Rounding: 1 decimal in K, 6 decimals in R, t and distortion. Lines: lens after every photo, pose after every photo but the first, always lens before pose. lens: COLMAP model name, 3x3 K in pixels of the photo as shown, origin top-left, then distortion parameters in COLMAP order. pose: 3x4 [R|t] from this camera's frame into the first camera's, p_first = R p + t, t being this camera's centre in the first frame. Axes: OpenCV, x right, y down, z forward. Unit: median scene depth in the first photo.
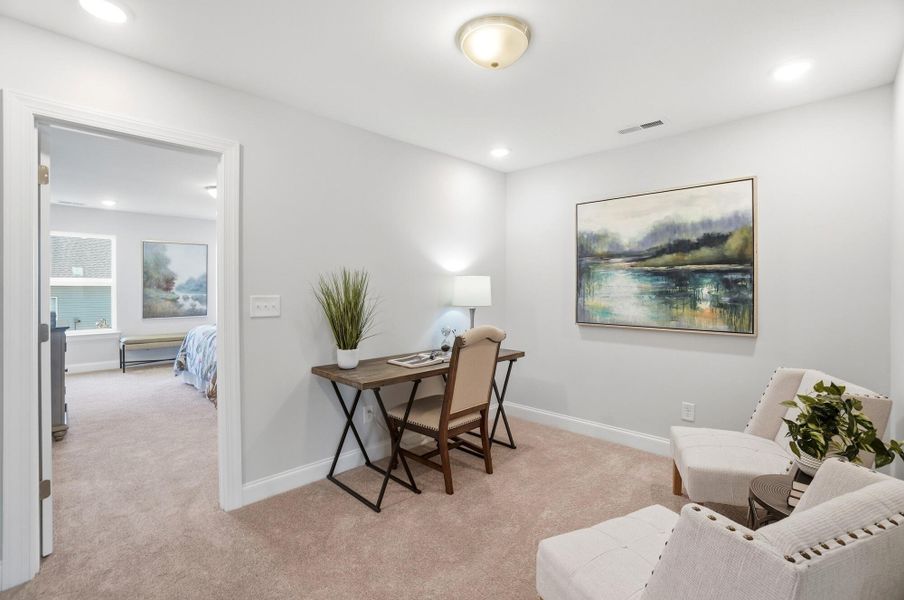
lens RADIAL K [[413.2, 0, 449.3], [0, 413.2, 288.2], [0, 0, 1]] dist [-0.059935, 0.024352]
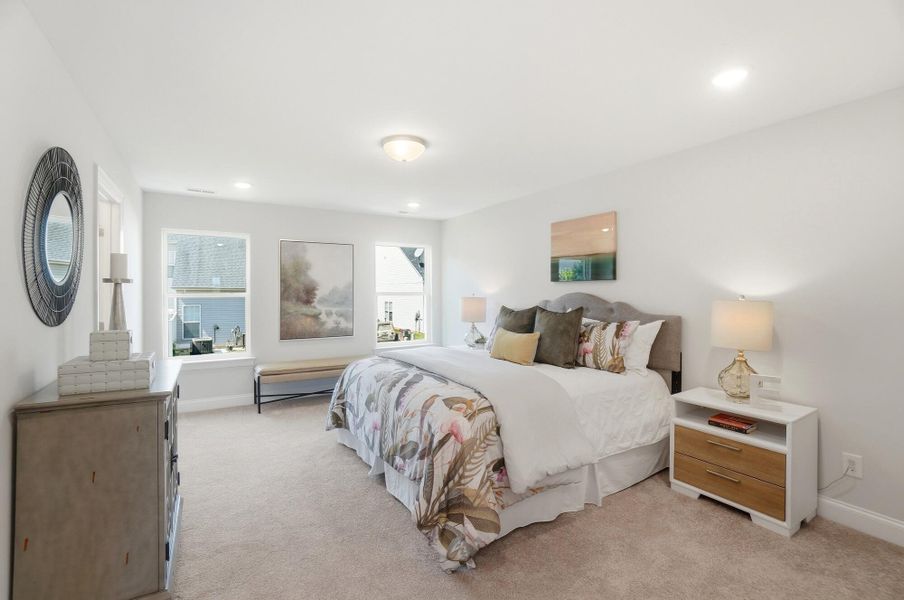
lens RADIAL K [[407.5, 0, 451.1], [0, 407.5, 295.9], [0, 0, 1]] dist [-0.058791, 0.022591]
pose [[0.974545, -0.000470, -0.224190, -0.255922], [0.000124, 0.999999, -0.001557, -0.008434], [0.224190, 0.001489, 0.974544, 0.303028]]
